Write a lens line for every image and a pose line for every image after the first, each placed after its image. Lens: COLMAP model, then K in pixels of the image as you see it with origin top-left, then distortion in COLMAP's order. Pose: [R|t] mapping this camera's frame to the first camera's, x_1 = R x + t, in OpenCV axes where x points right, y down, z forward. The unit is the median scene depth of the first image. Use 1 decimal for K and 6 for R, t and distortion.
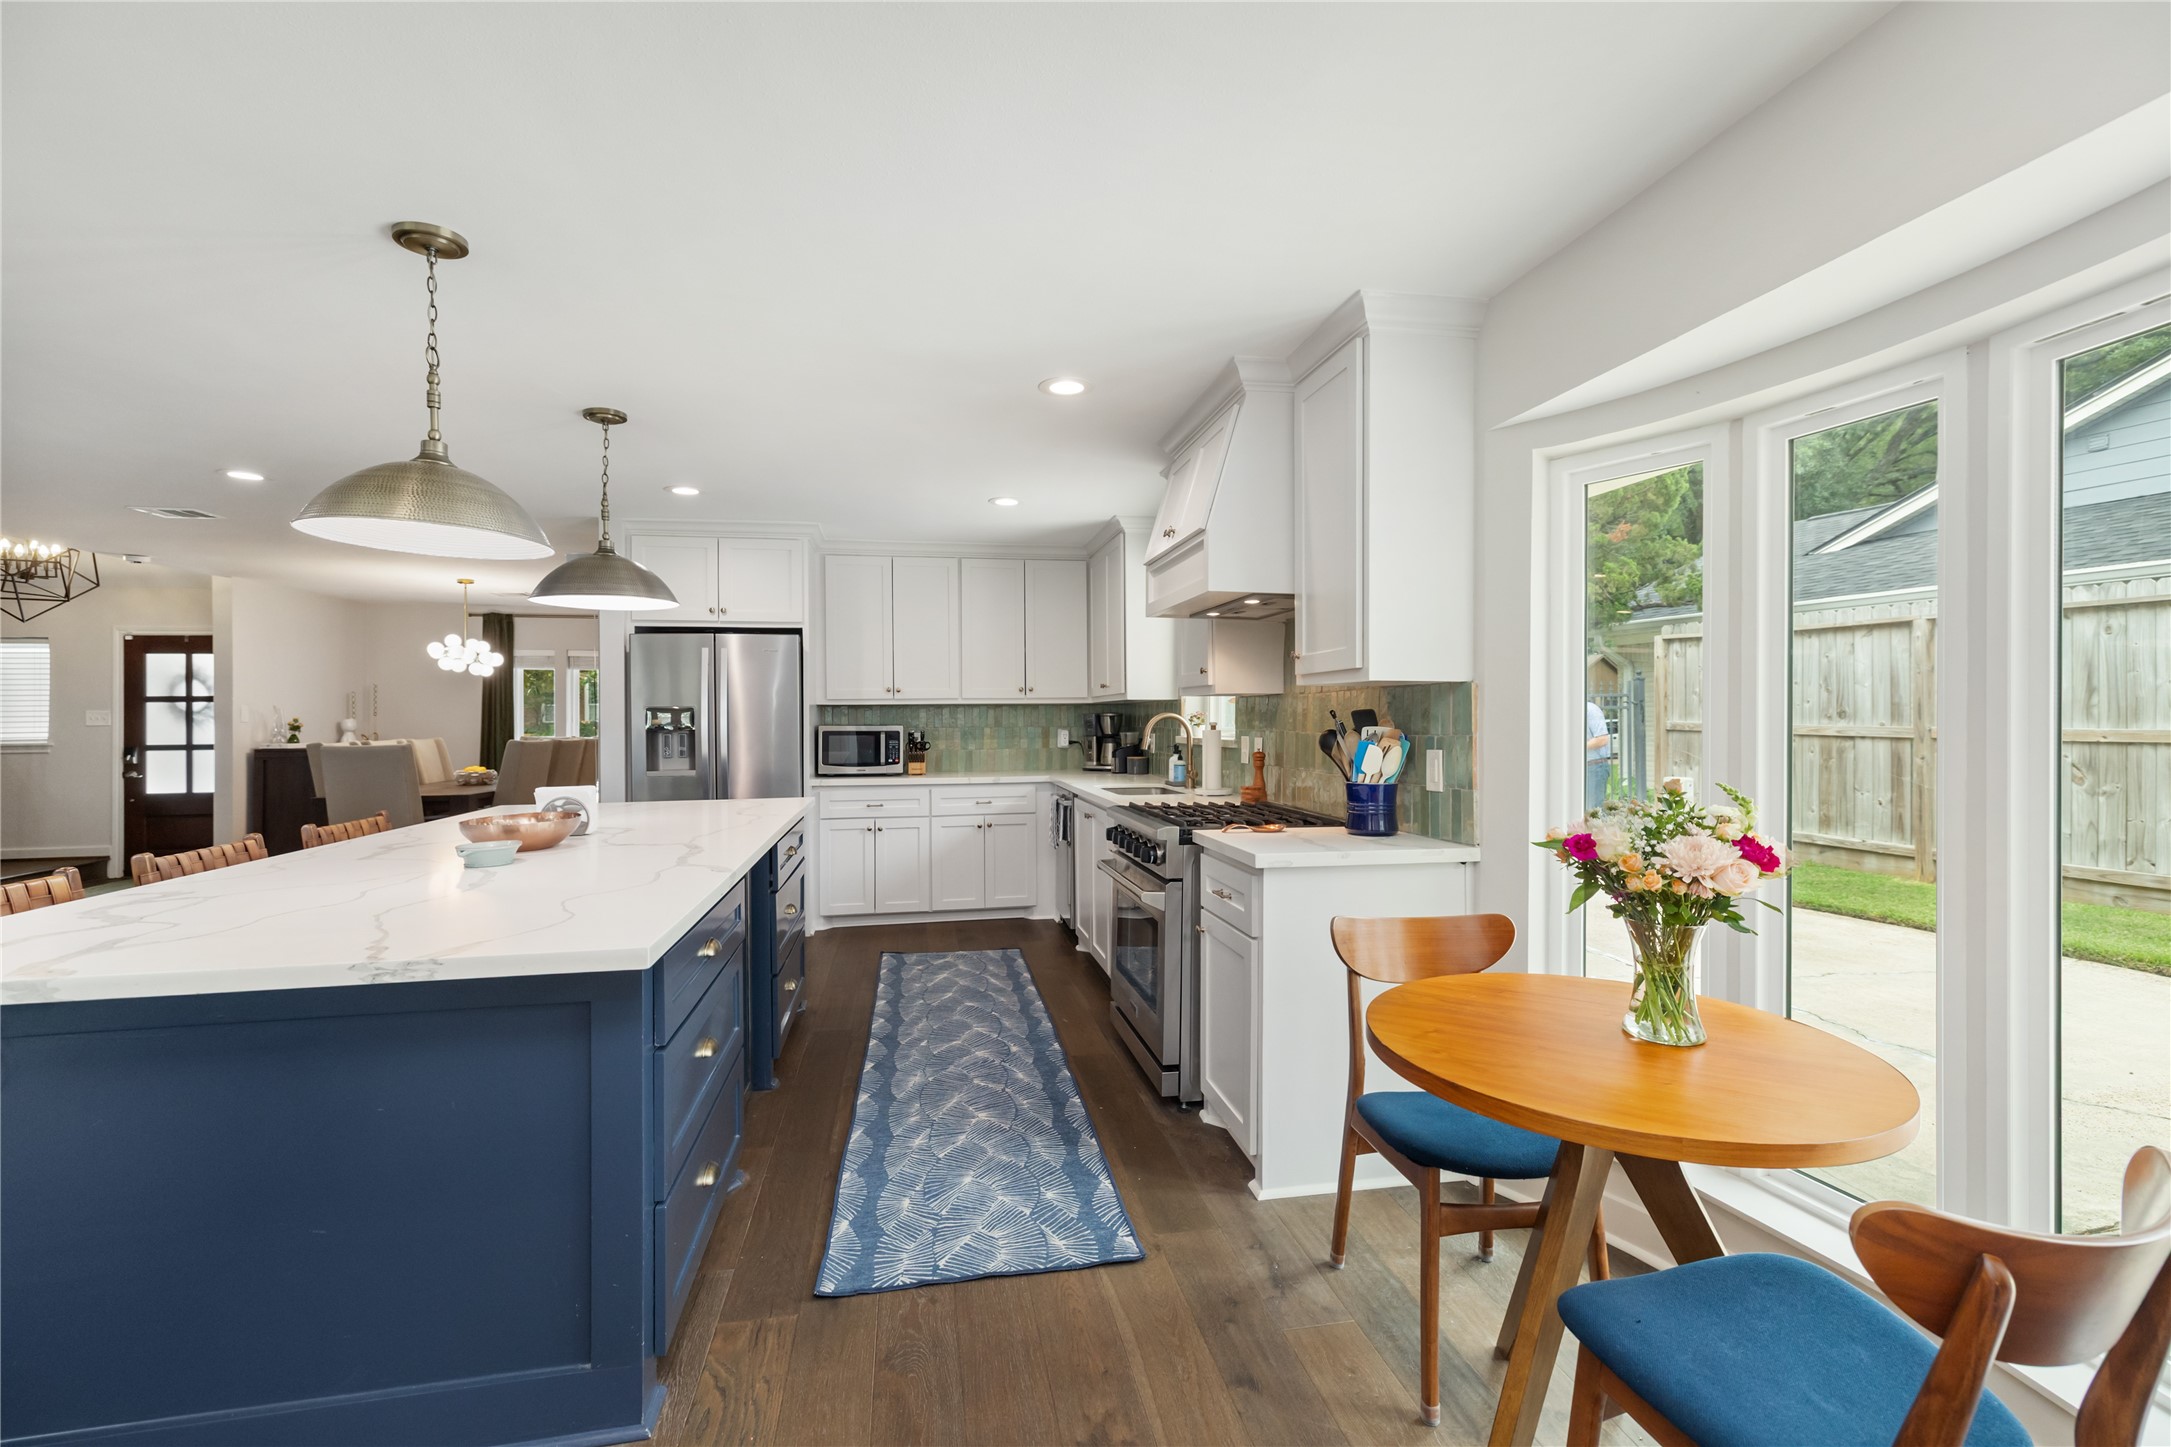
lens RADIAL K [[918.4, 0, 1091.3], [0, 918.4, 708.5], [0, 0, 1]] dist [-0.000090, -0.000471]
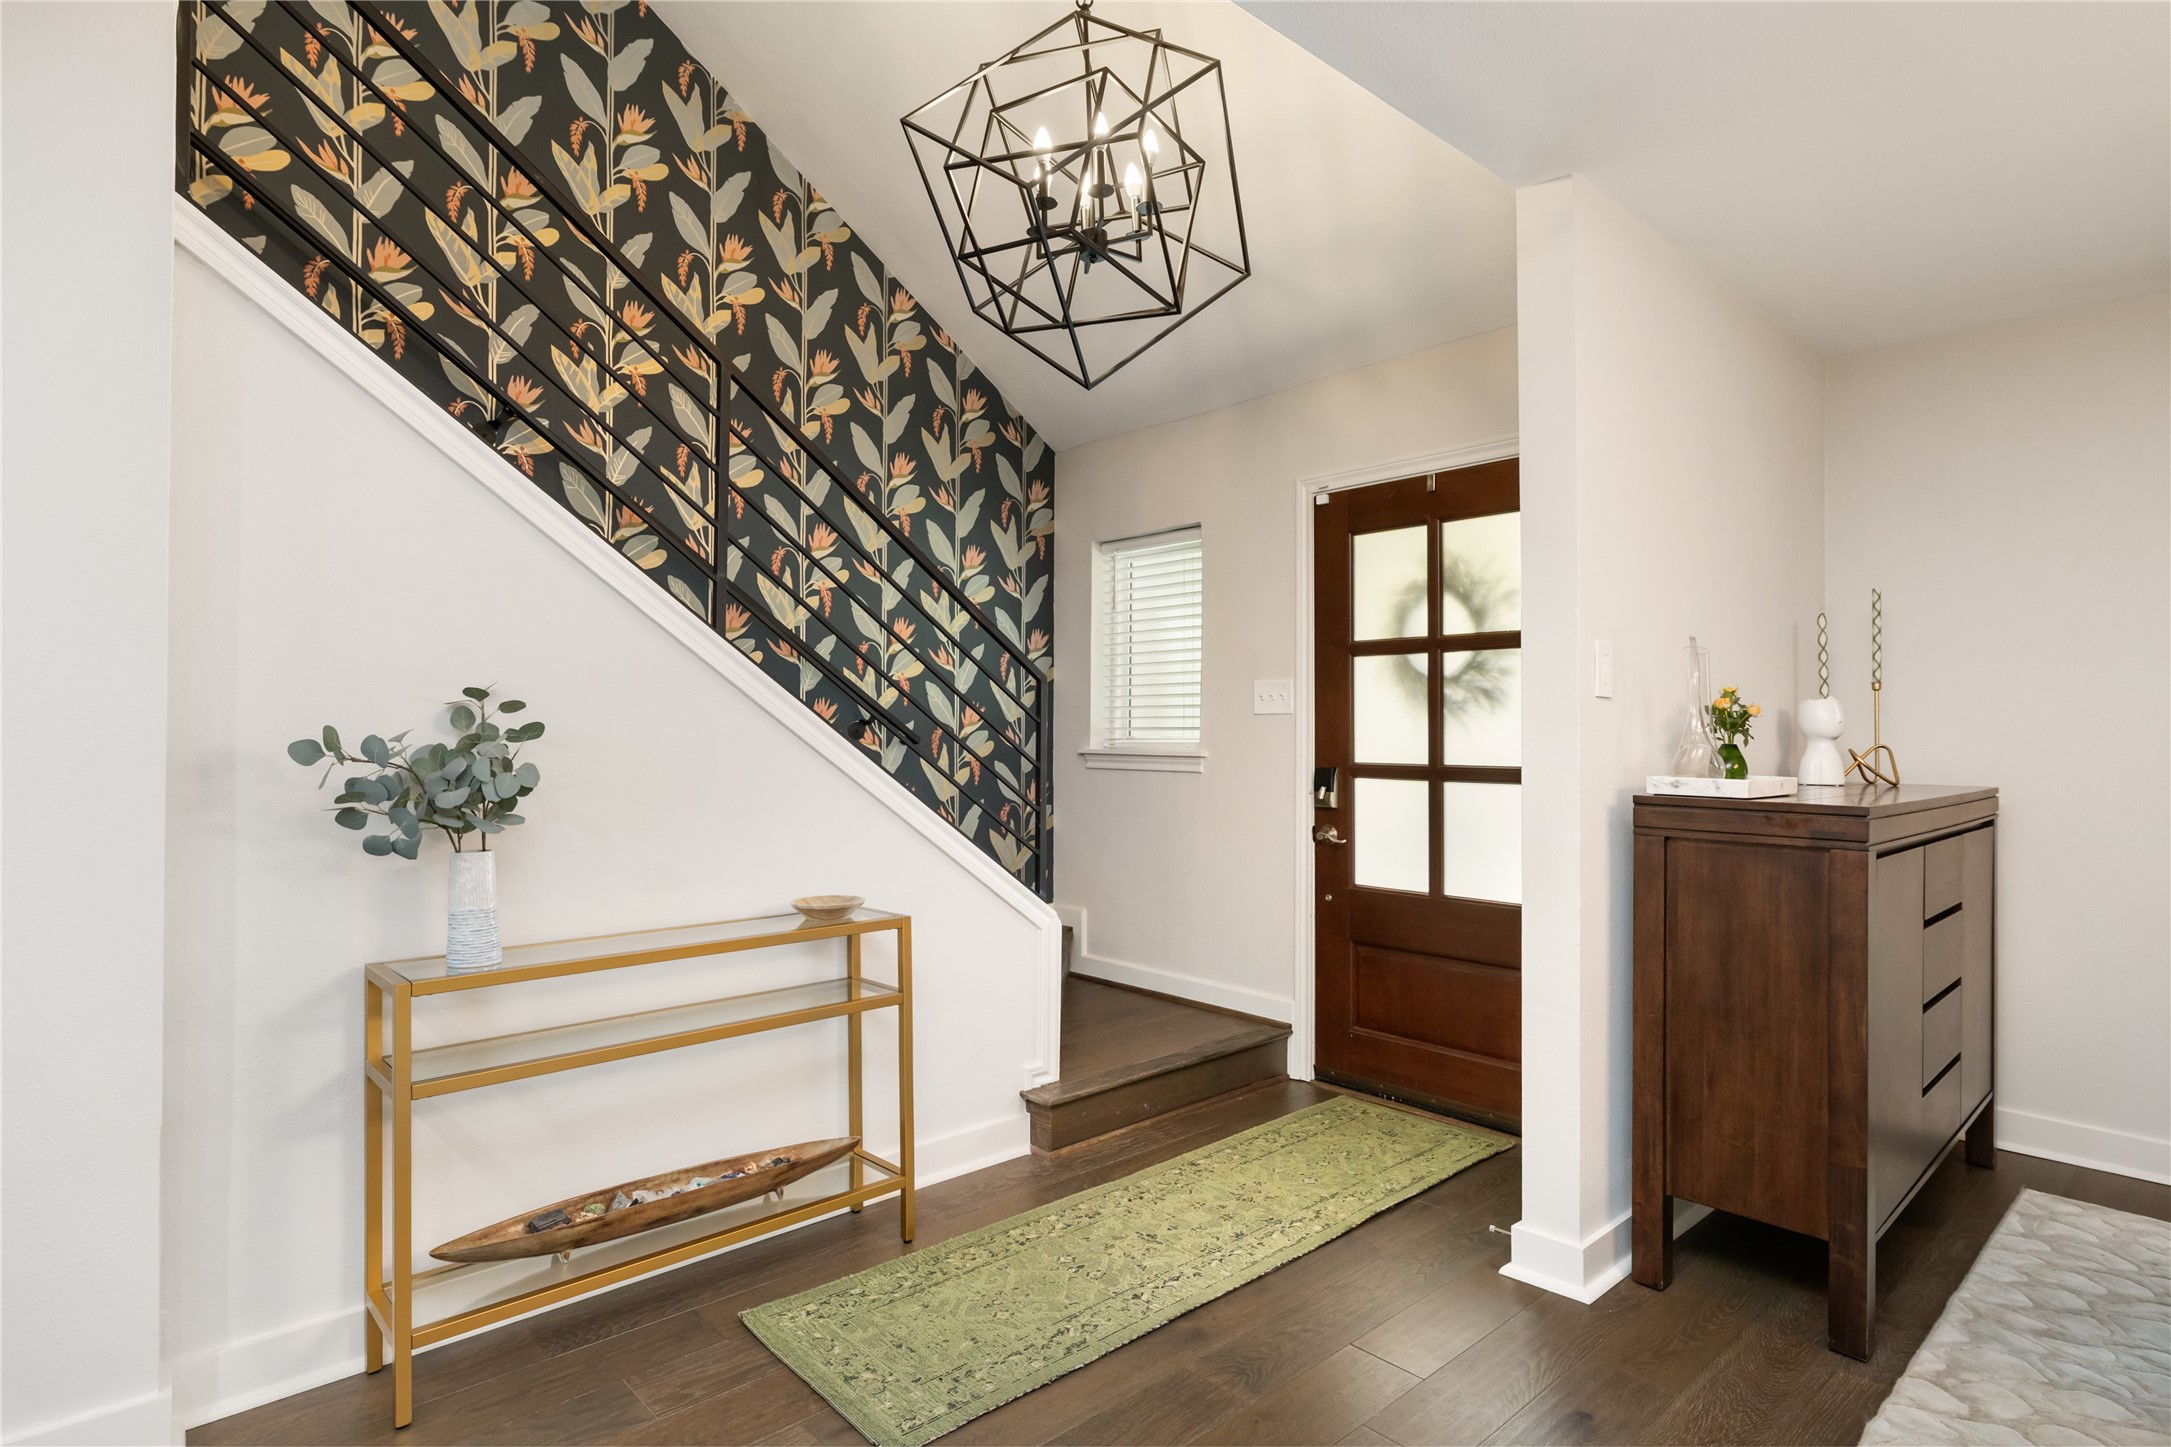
lens RADIAL K [[1133.4, 0, 1091.2], [0, 1133.4, 706.8], [0, 0, 1]] dist [0.001322, 0.001120]
pose [[0.516952, -0.005032, -0.856000, -0.812664], [0.000060, 0.999983, -0.005843, 0.022234], [0.856014, 0.002970, 0.516944, 0.788962]]
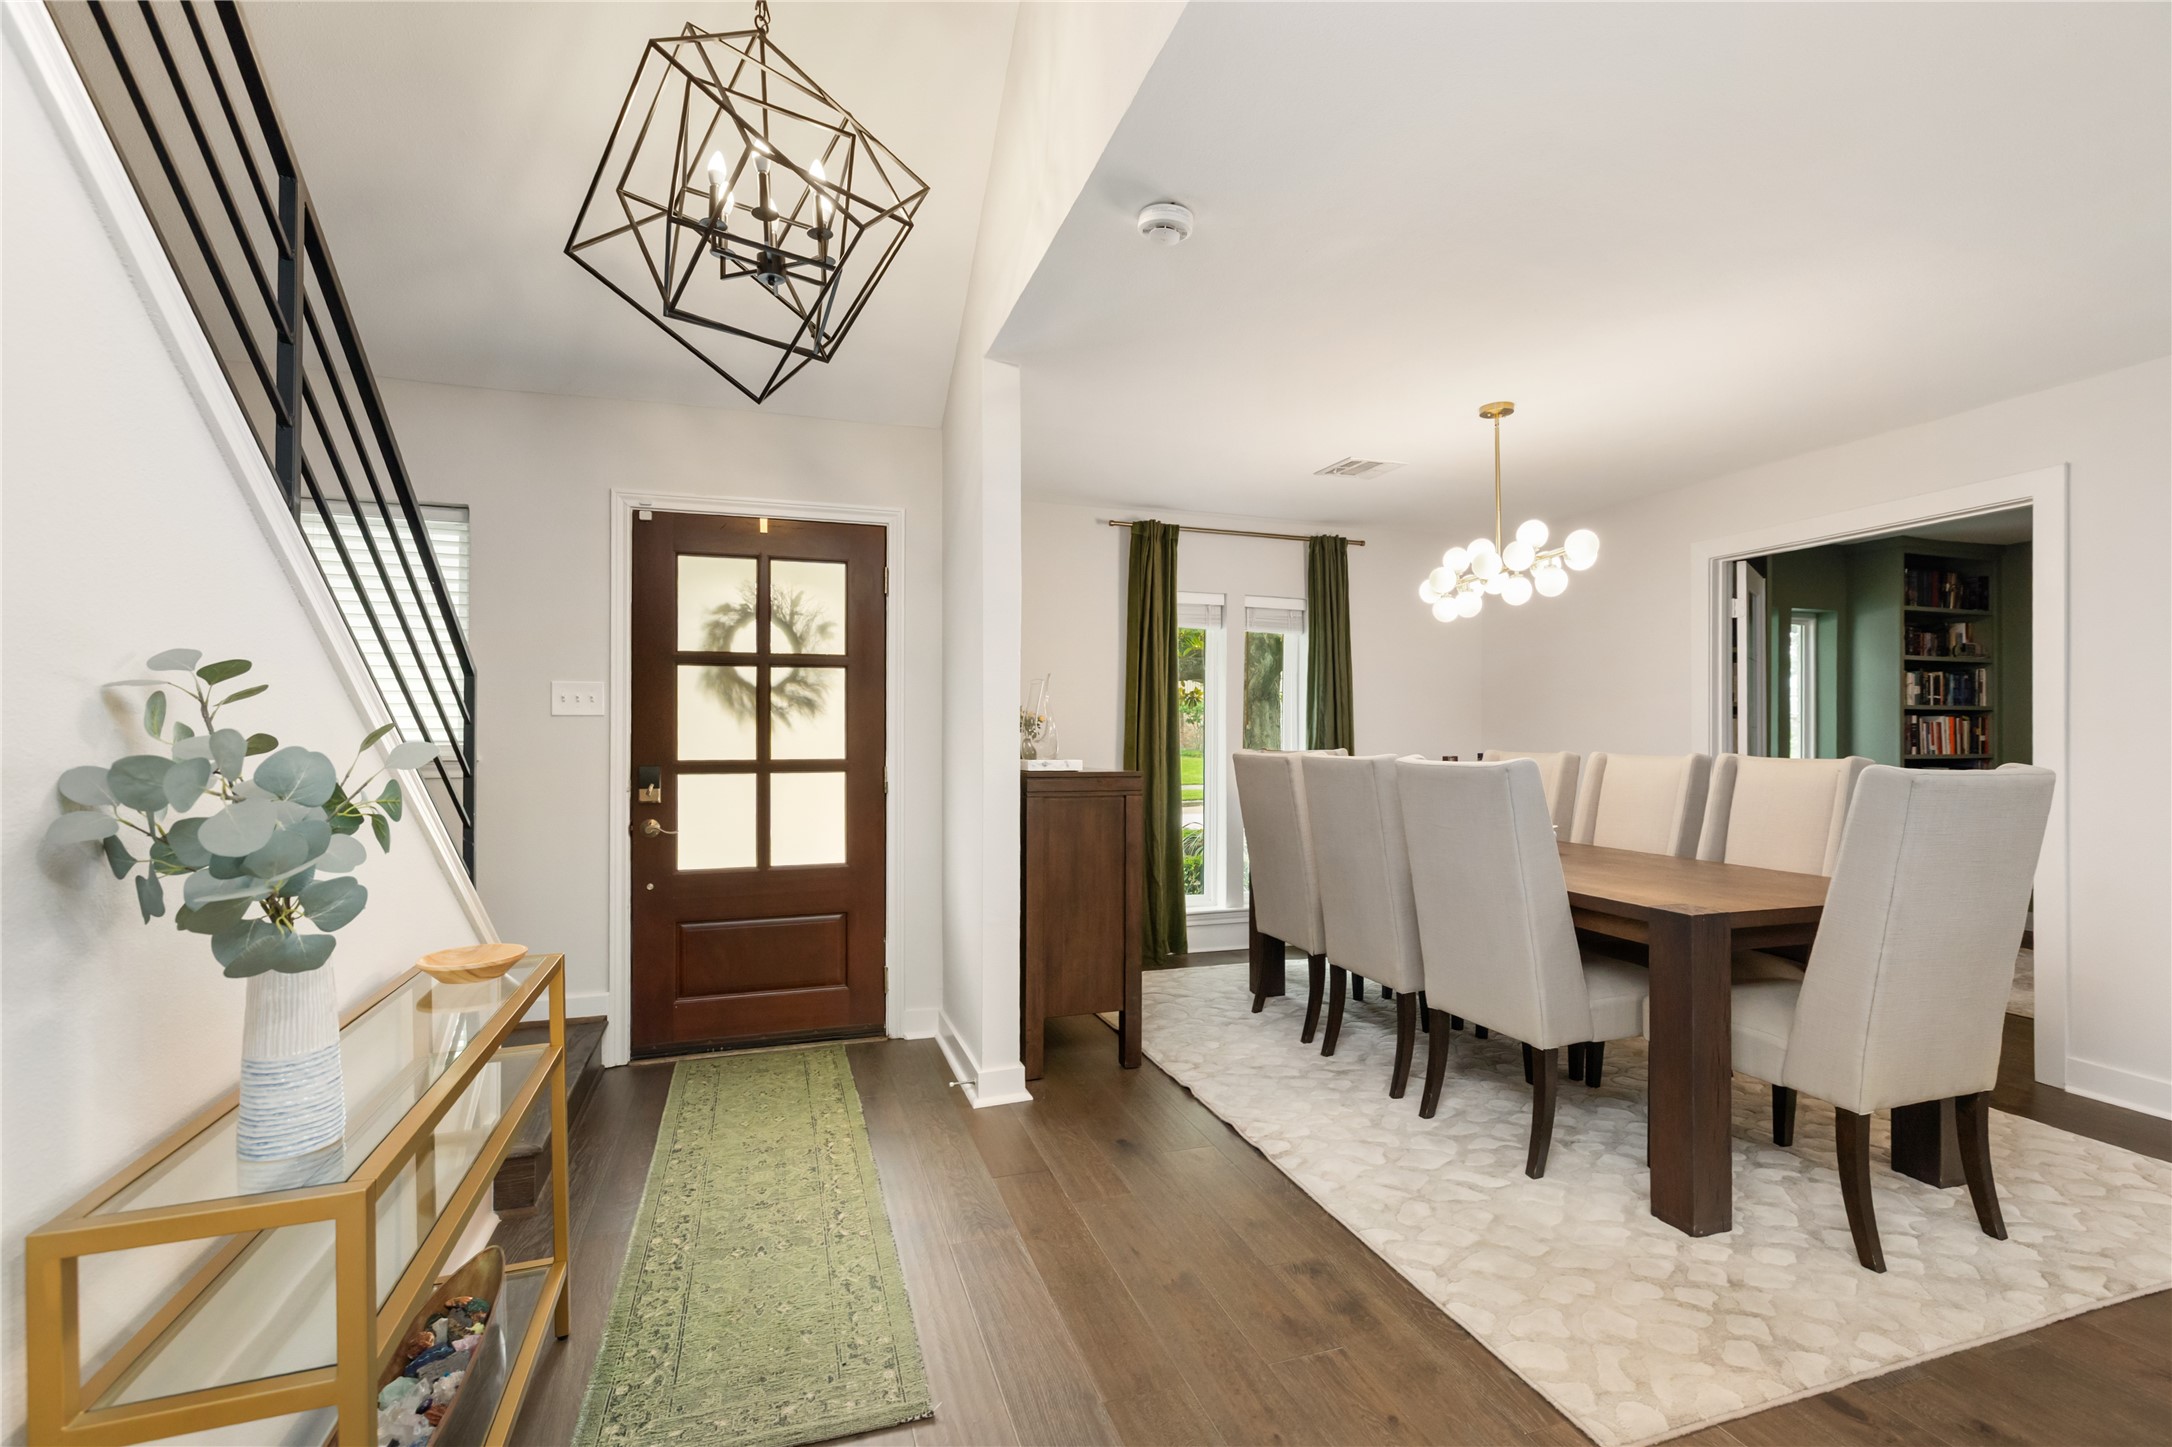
lens RADIAL K [[968.6, 0, 1088.3], [0, 968.6, 722.0], [0, 0, 1]] dist [0.001280, 0.000452]
pose [[0.991971, 0.012795, 0.125814, -1.088005], [-0.013147, 0.999912, 0.001974, 0.021278], [-0.125777, -0.003612, 0.992052, 0.623978]]
